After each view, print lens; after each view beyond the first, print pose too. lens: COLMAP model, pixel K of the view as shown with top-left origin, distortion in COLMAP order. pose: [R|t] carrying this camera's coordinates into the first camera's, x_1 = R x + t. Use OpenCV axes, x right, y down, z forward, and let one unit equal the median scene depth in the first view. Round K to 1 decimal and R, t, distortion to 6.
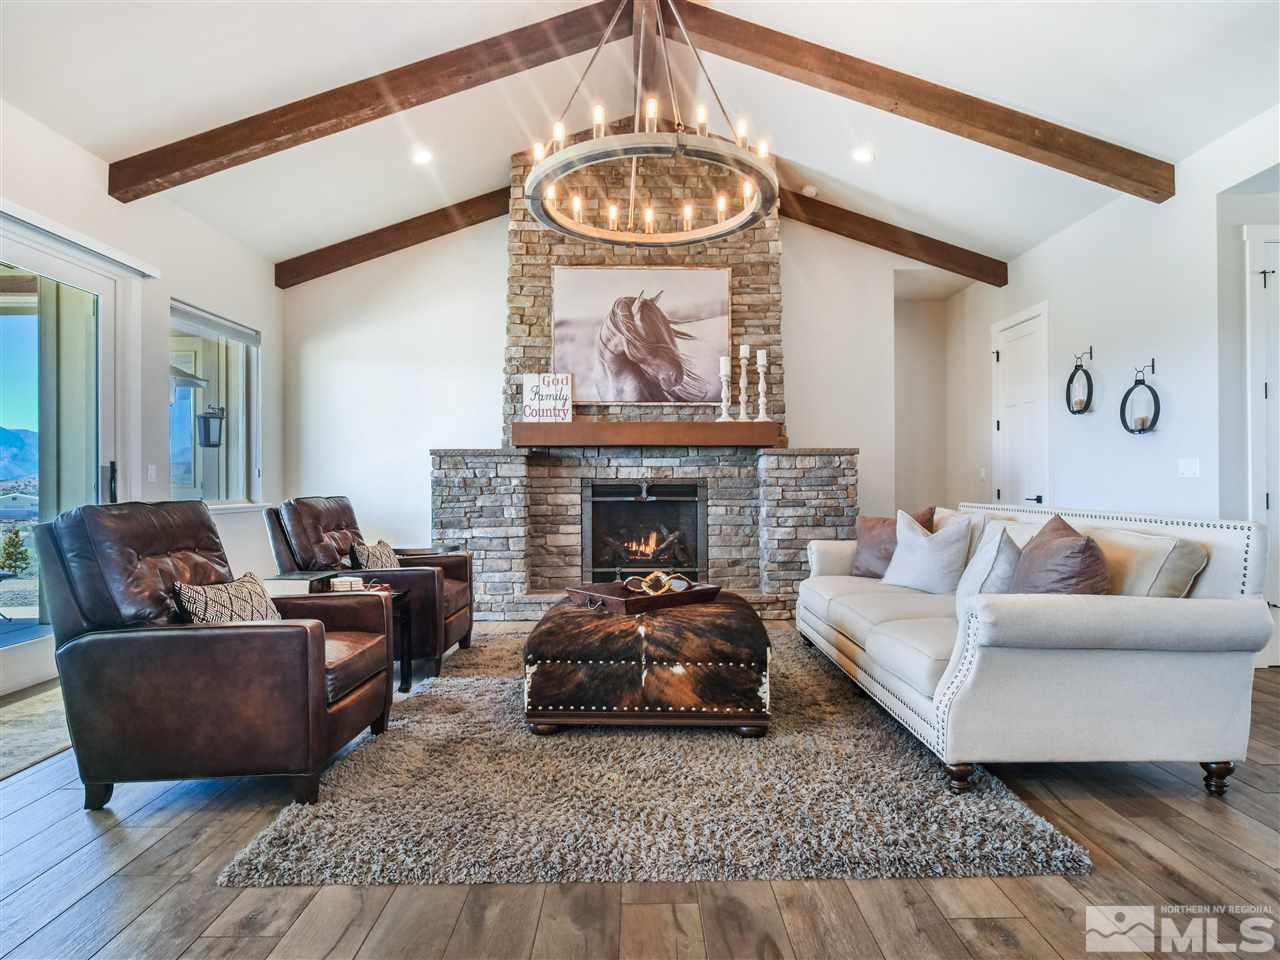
lens RADIAL K [[694.8, 0, 651.4], [0, 694.8, 486.2], [0, 0, 1]] dist [0.000381, -0.004448]
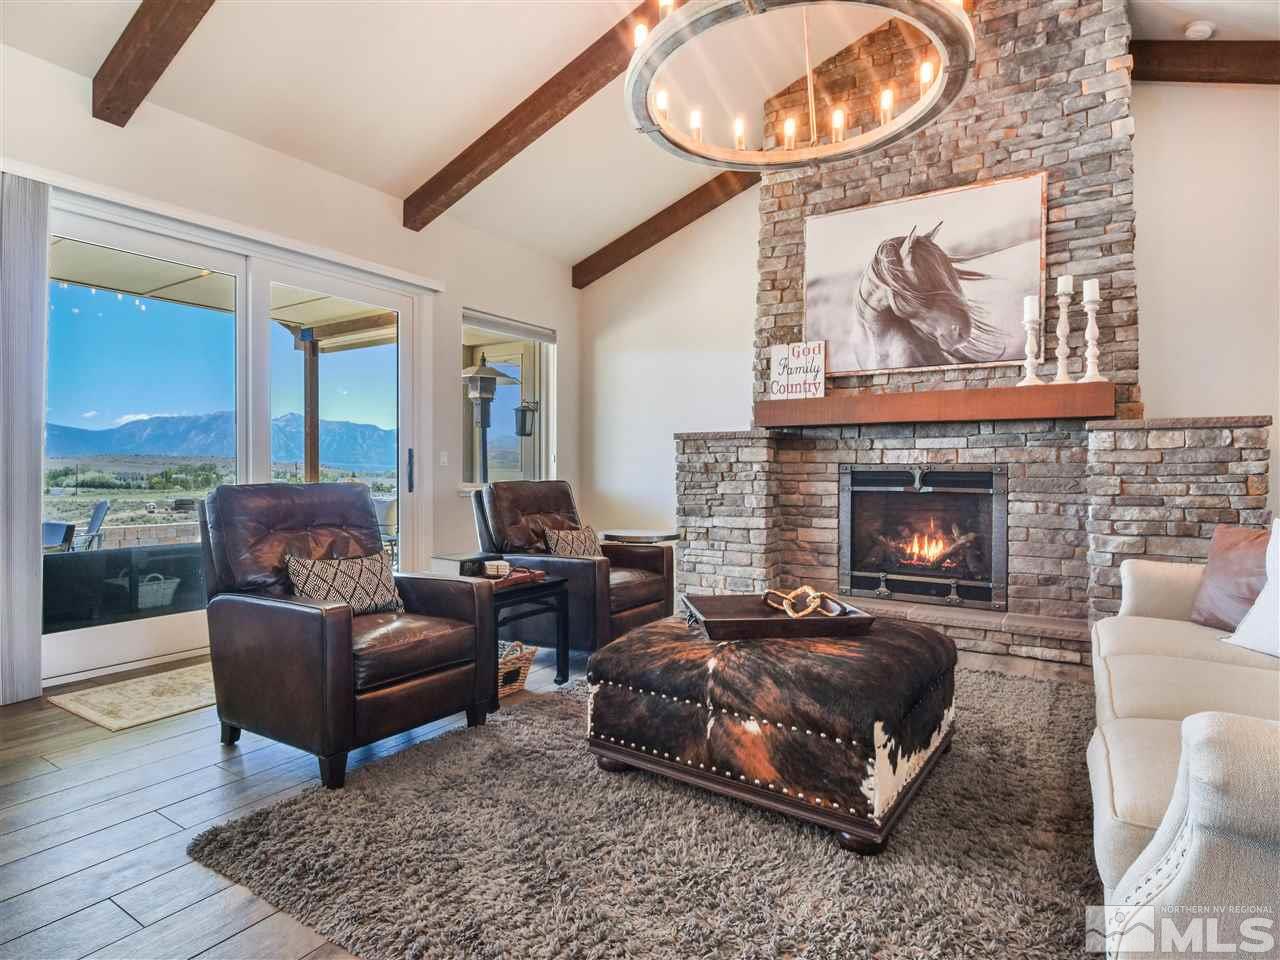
lens RADIAL K [[694.8, 0, 635.8], [0, 694.8, 477.0], [0, 0, 1]] dist [0.000381, -0.004448]
pose [[0.830153, 0.012073, -0.557405, 0.168376], [-0.007998, 0.999921, 0.009746, -0.001130], [0.557479, -0.003632, 0.830183, 0.164997]]
